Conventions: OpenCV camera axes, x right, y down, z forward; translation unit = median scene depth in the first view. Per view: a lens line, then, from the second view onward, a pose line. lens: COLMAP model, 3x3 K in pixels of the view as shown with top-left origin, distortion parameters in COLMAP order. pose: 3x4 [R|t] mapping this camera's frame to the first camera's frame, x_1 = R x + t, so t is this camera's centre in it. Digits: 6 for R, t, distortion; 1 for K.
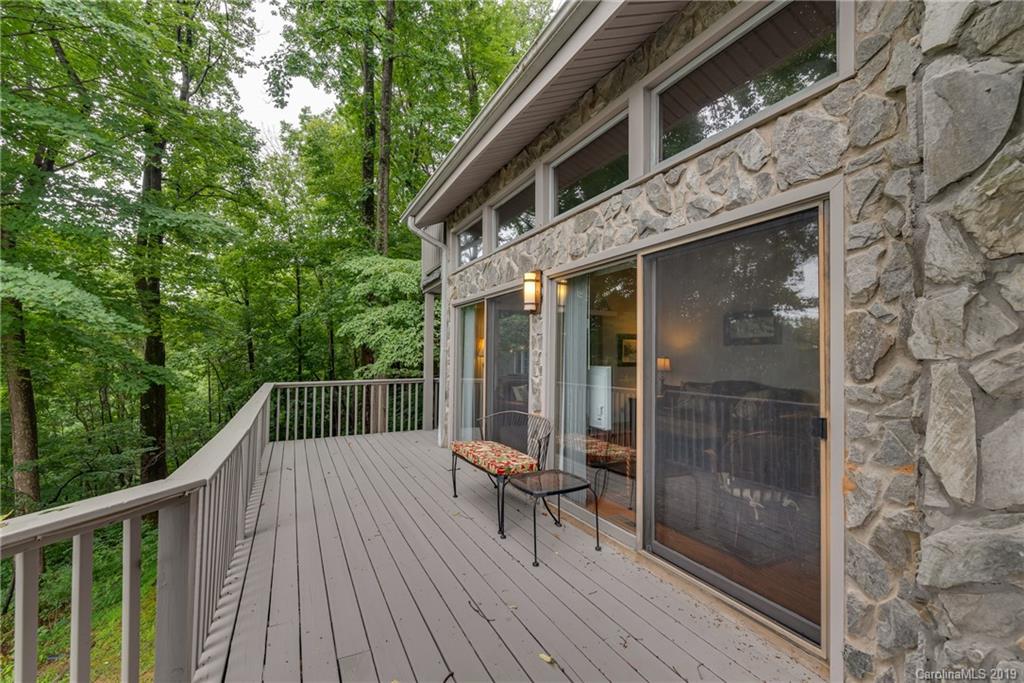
lens RADIAL K [[447.1, 0, 512.6], [0, 447.1, 348.9], [0, 0, 1]] dist [-0.001668, -0.001642]
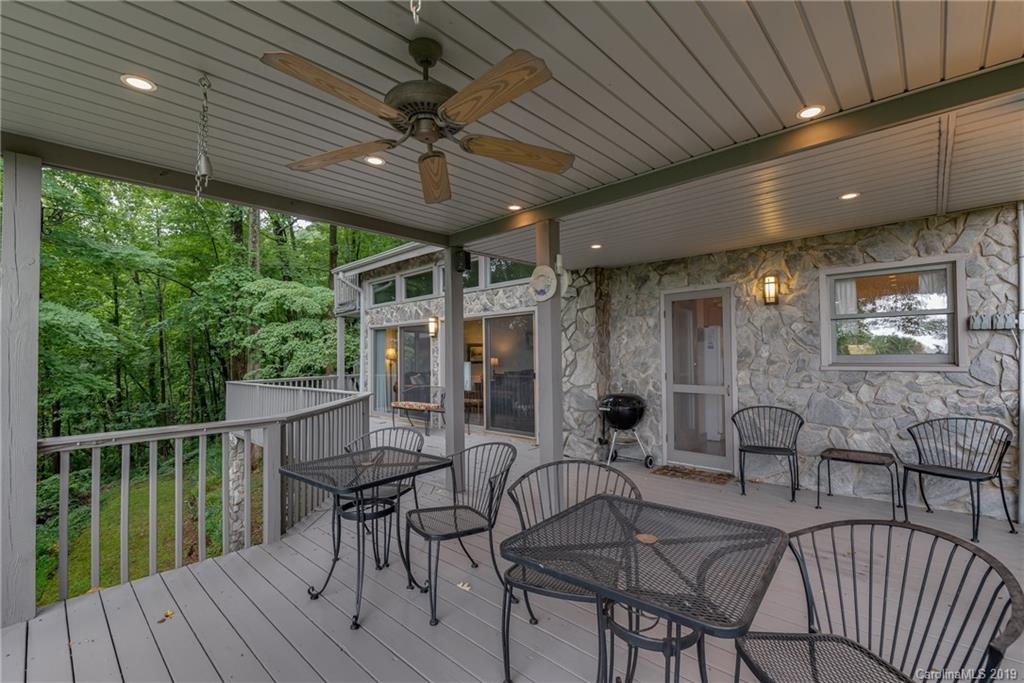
lens RADIAL K [[447.1, 0, 511.4], [0, 447.1, 345.5], [0, 0, 1]] dist [-0.001668, -0.001642]
pose [[0.937280, -0.011423, 0.348391, -0.318240], [0.015772, 0.999829, -0.009650, -0.015681], [-0.348222, 0.014539, 0.937299, -1.006316]]
